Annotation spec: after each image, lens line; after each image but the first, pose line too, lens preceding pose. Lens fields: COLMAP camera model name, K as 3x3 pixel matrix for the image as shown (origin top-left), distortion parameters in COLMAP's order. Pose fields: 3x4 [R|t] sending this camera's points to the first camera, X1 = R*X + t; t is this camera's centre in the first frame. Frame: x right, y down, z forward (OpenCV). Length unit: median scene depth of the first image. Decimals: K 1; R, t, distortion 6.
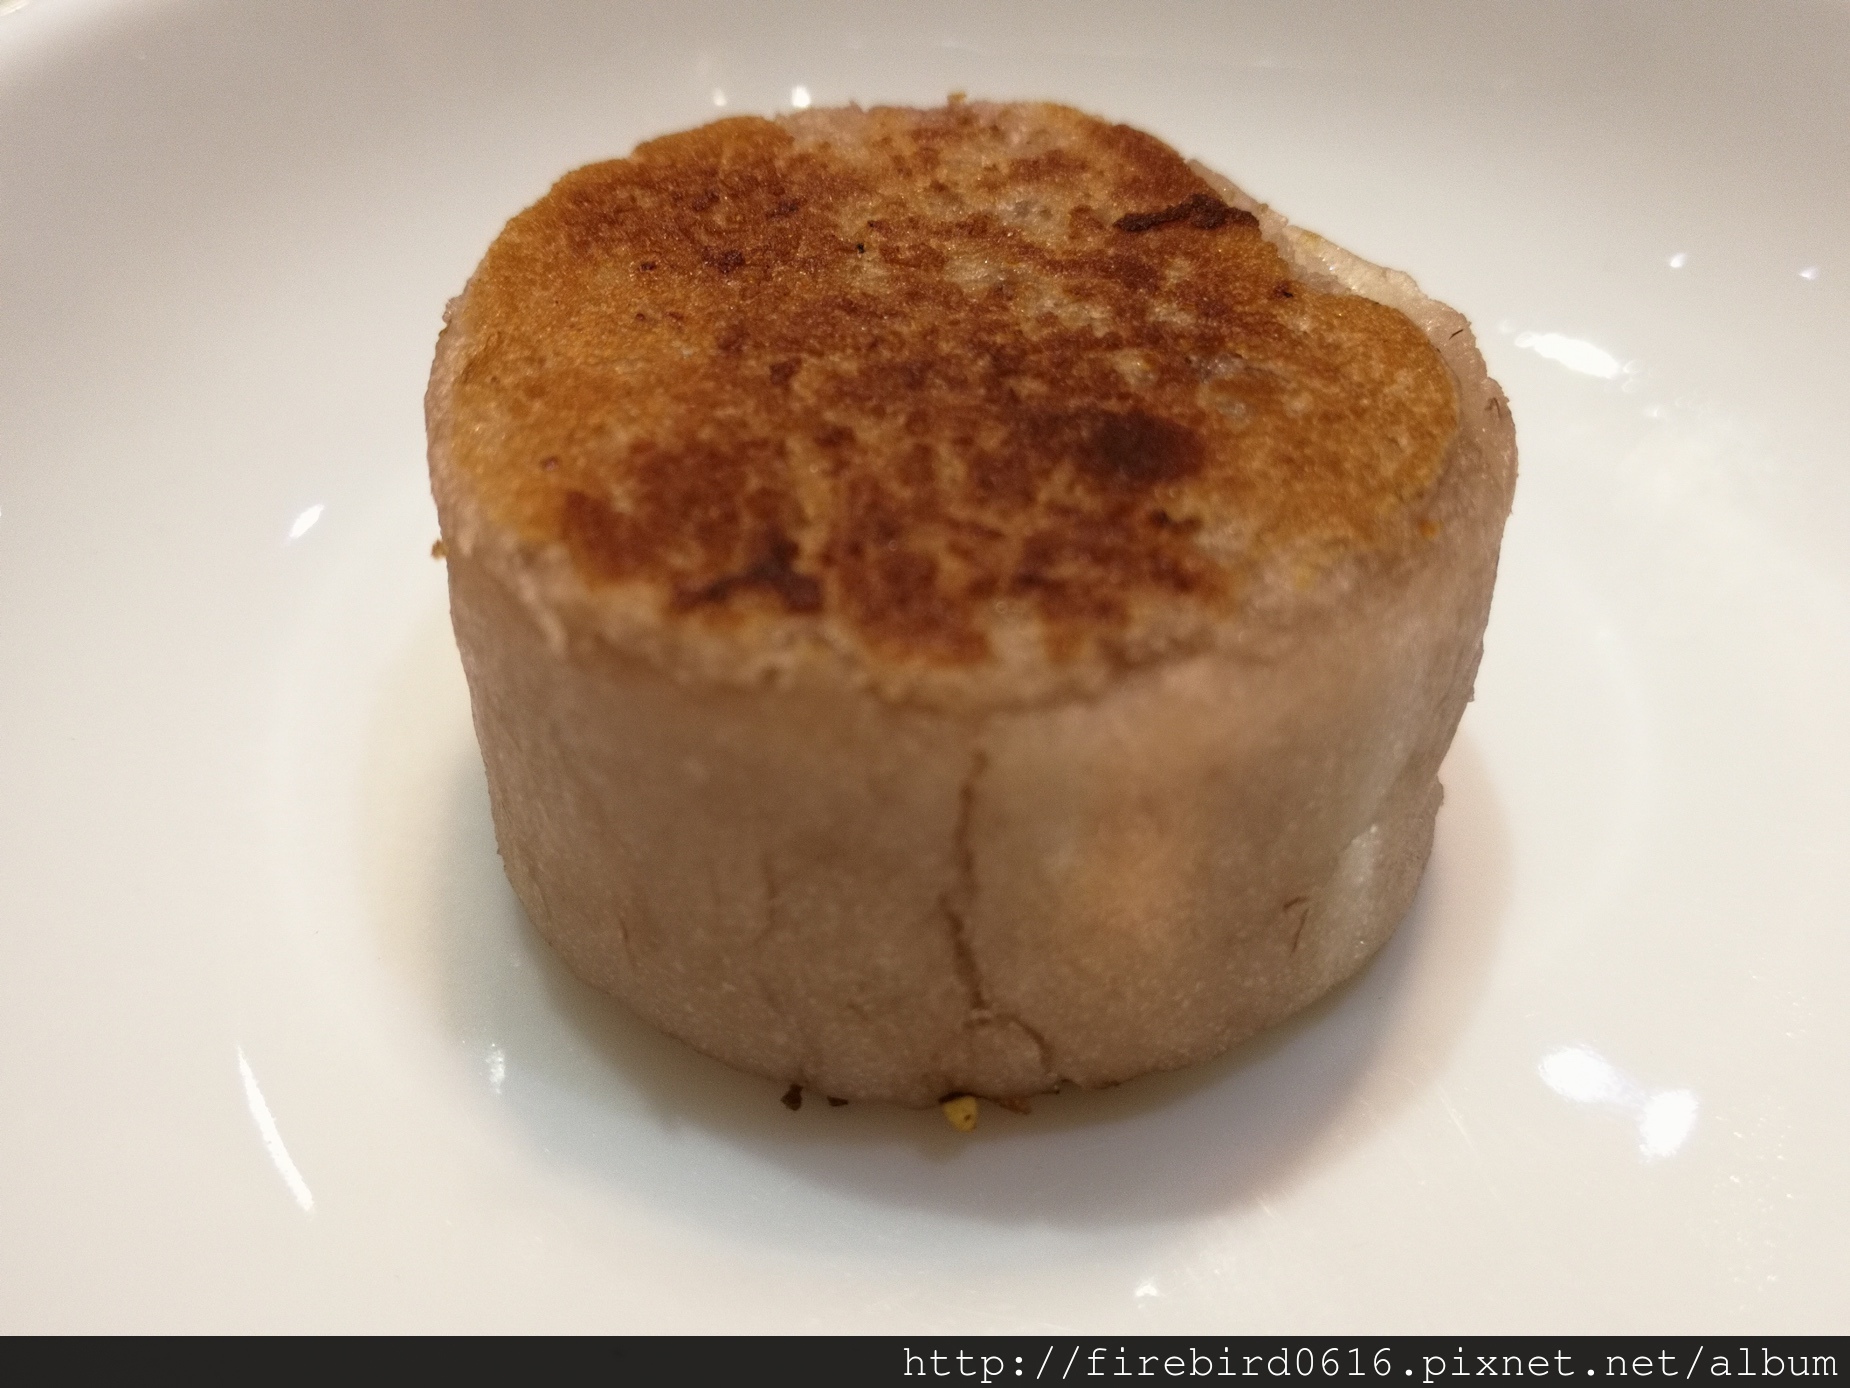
lens RADIAL K [[1980.0, 0, 873.4], [0, 1980.0, 696.0], [0, 0, 1]] dist [0.006611, 0.037322]
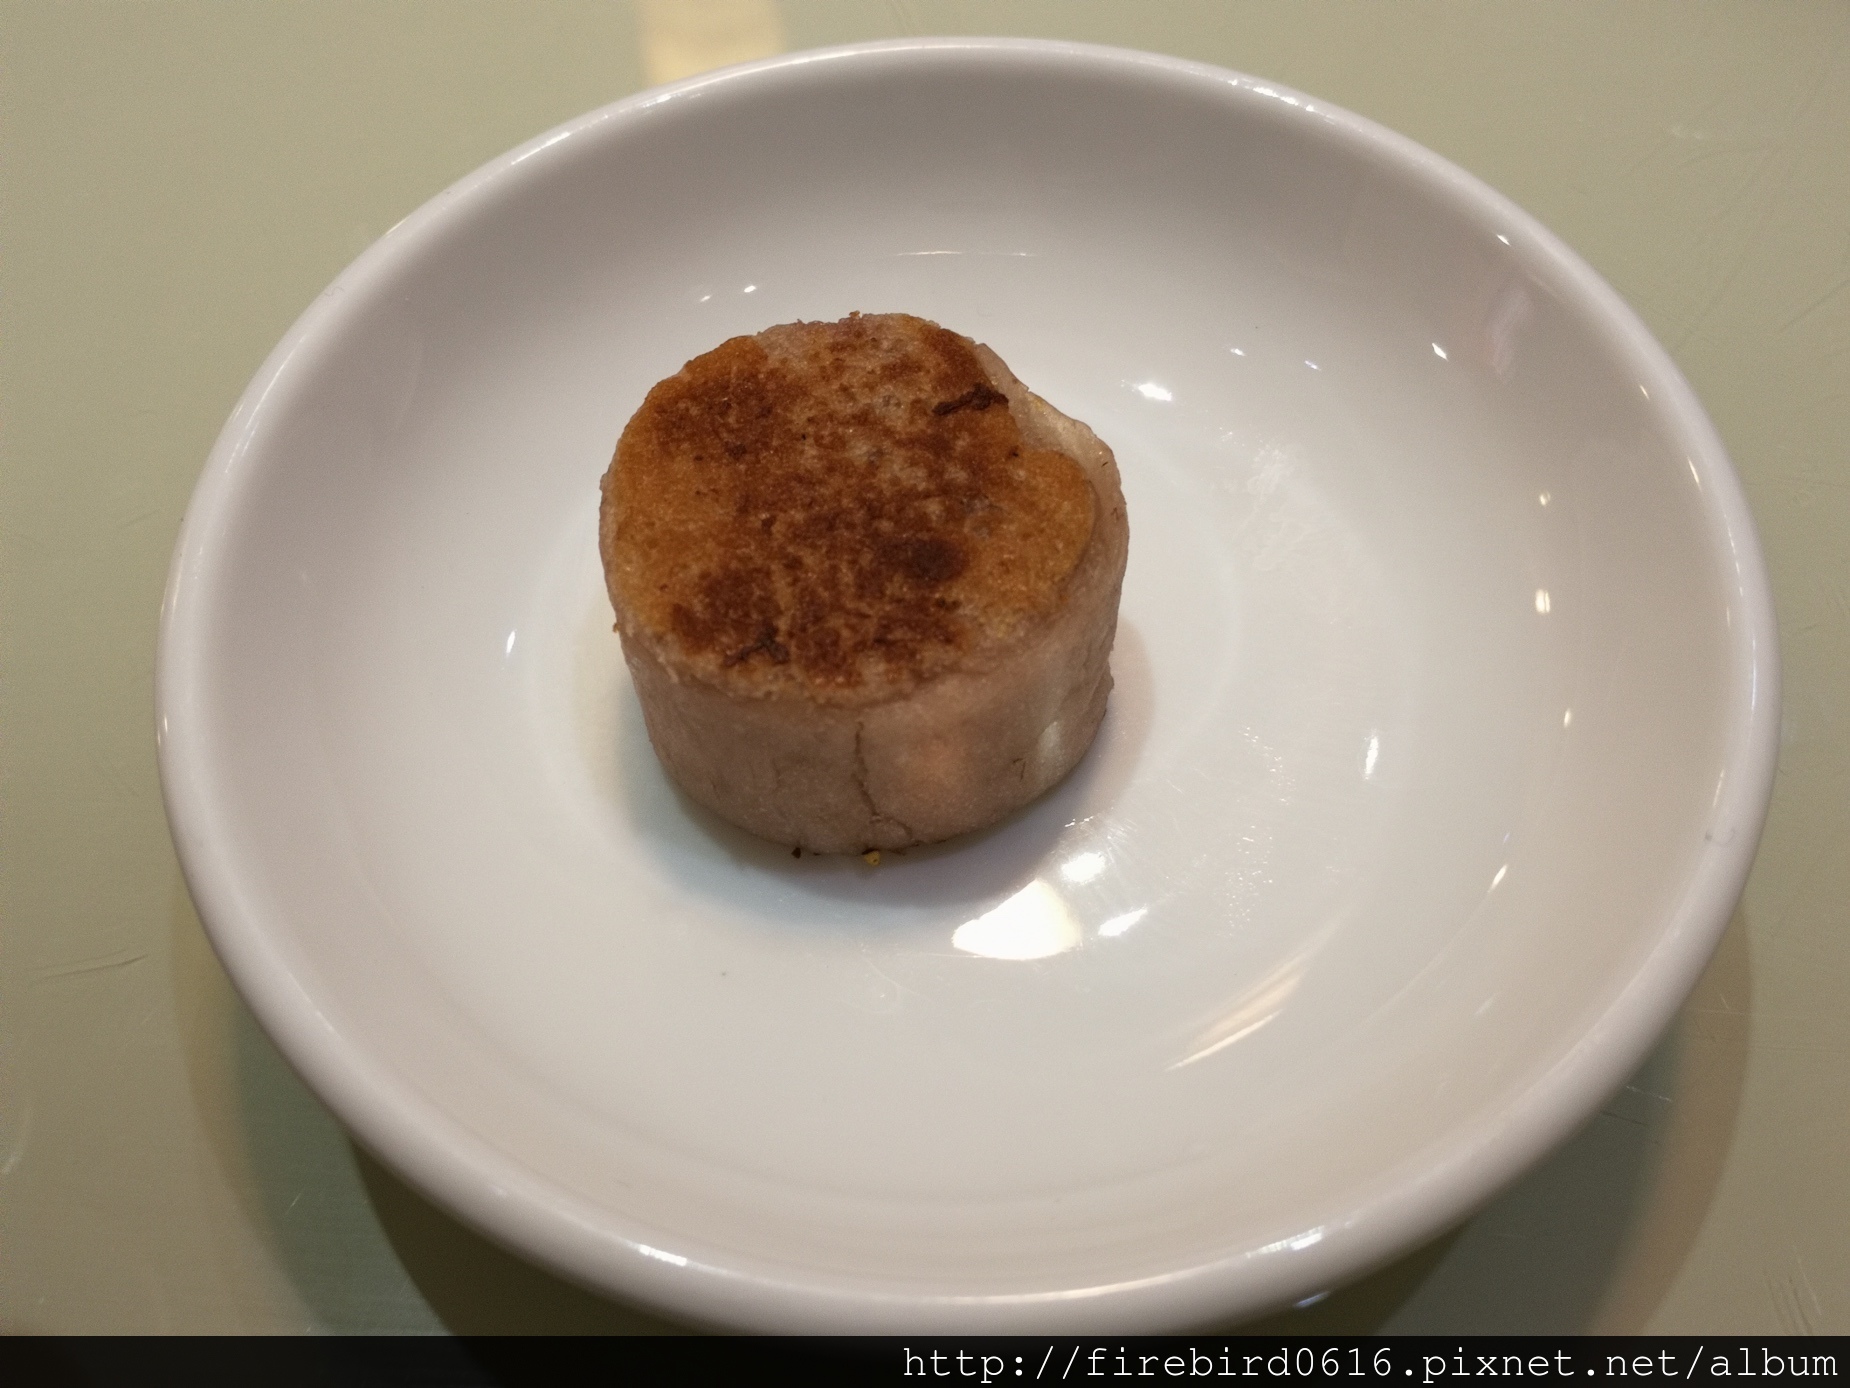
lens RADIAL K [[1980.0, 0, 873.4], [0, 1980.0, 696.0], [0, 0, 1]] dist [0.006611, 0.037322]
pose [[0.997774, -0.052575, -0.041023, 0.144098], [0.060281, 0.974150, 0.217712, -0.440420], [0.028517, -0.219701, 0.975150, -1.095057]]
